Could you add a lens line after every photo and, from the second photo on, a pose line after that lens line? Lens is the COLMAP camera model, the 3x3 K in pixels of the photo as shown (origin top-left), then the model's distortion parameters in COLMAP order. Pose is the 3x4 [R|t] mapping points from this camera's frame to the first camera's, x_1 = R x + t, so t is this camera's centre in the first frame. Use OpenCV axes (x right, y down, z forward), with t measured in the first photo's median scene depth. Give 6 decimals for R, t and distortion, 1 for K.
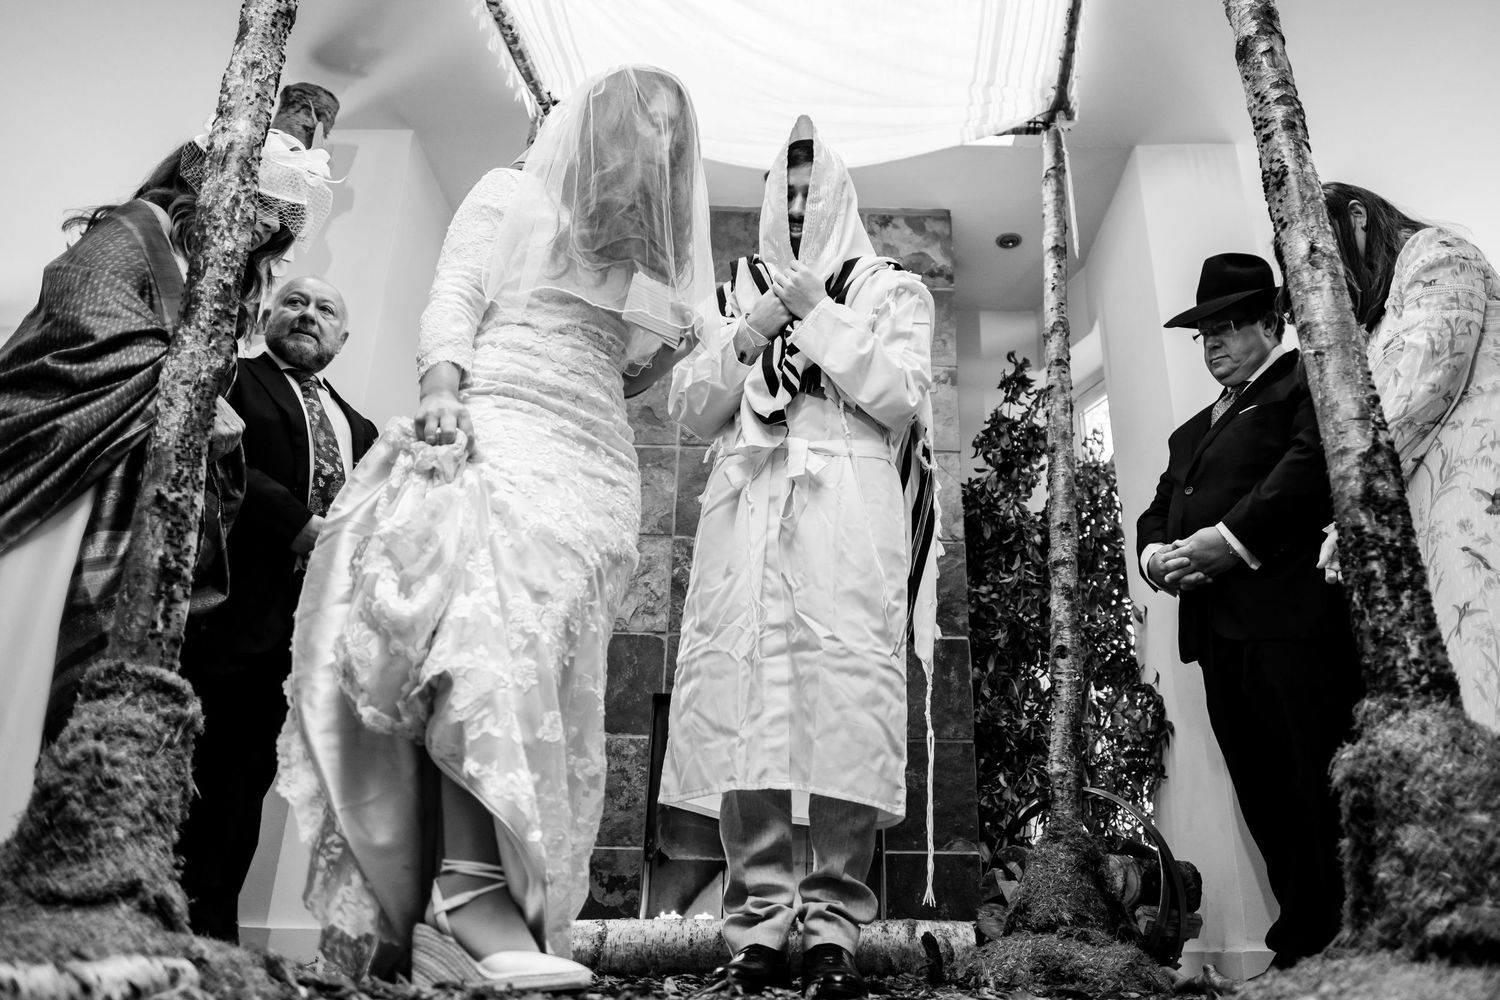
lens RADIAL K [[1029.0, 0, 750.0], [0, 1029.0, 500.0], [0, 0, 1]] dist [-0.014562, -0.005146]
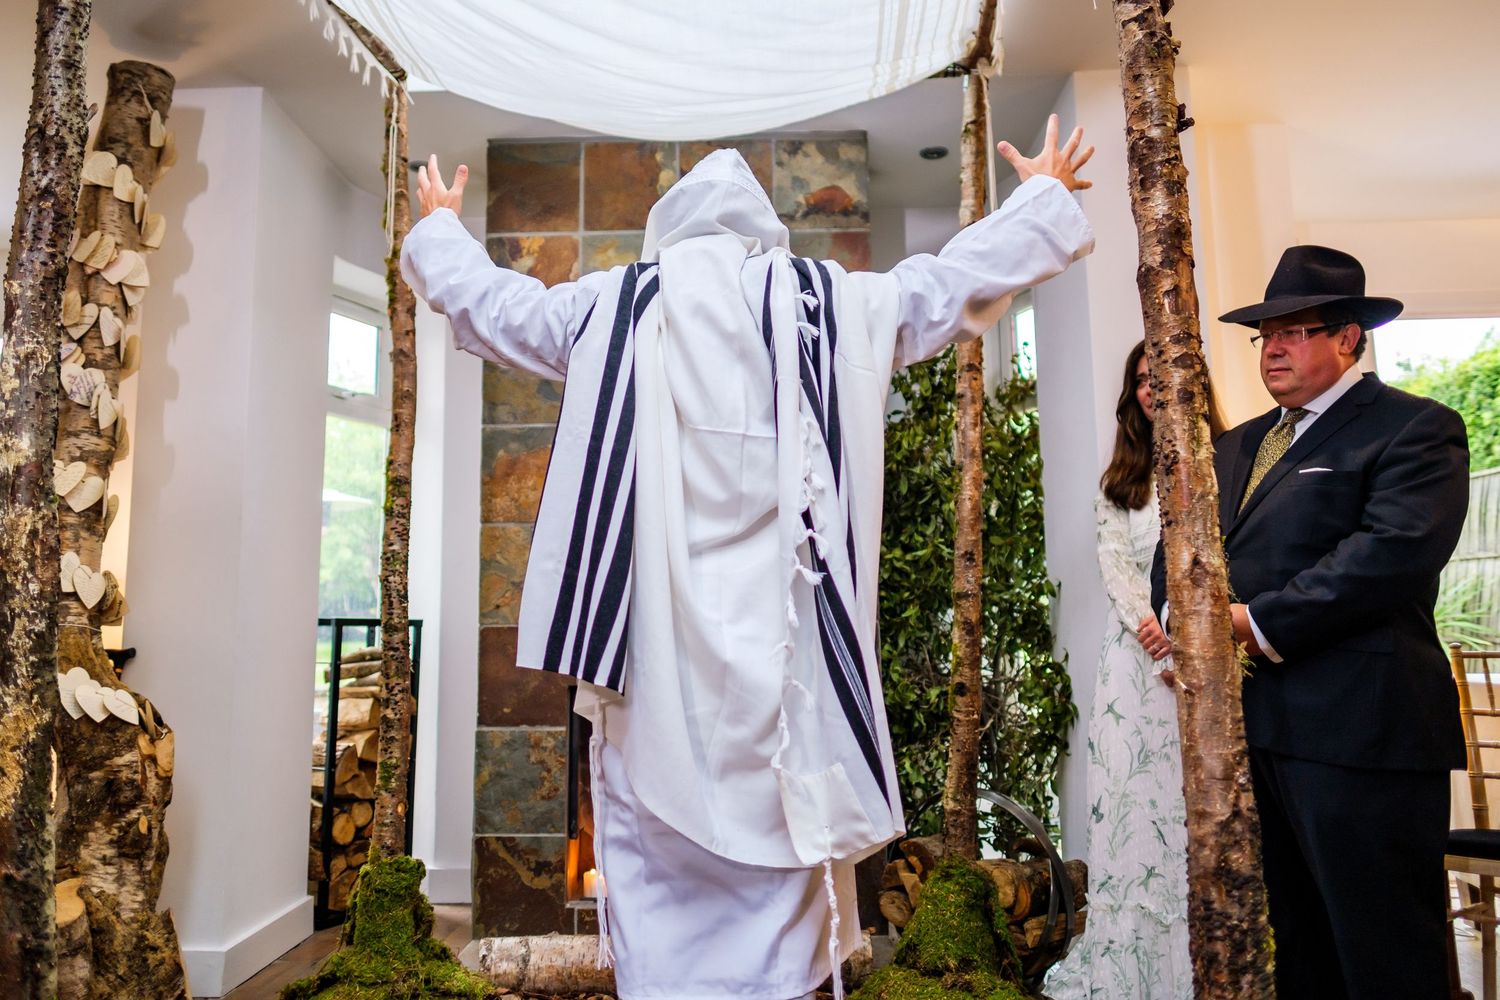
lens RADIAL K [[1034.4, 0, 682.2], [0, 1034.4, 499.8], [0, 0, 1]] dist [-0.018054, 0.004612]
pose [[0.999071, -0.038711, -0.018929, 0.062426], [0.042063, 0.971481, 0.233357, -0.306376], [0.009356, -0.233936, 0.972207, 0.062789]]
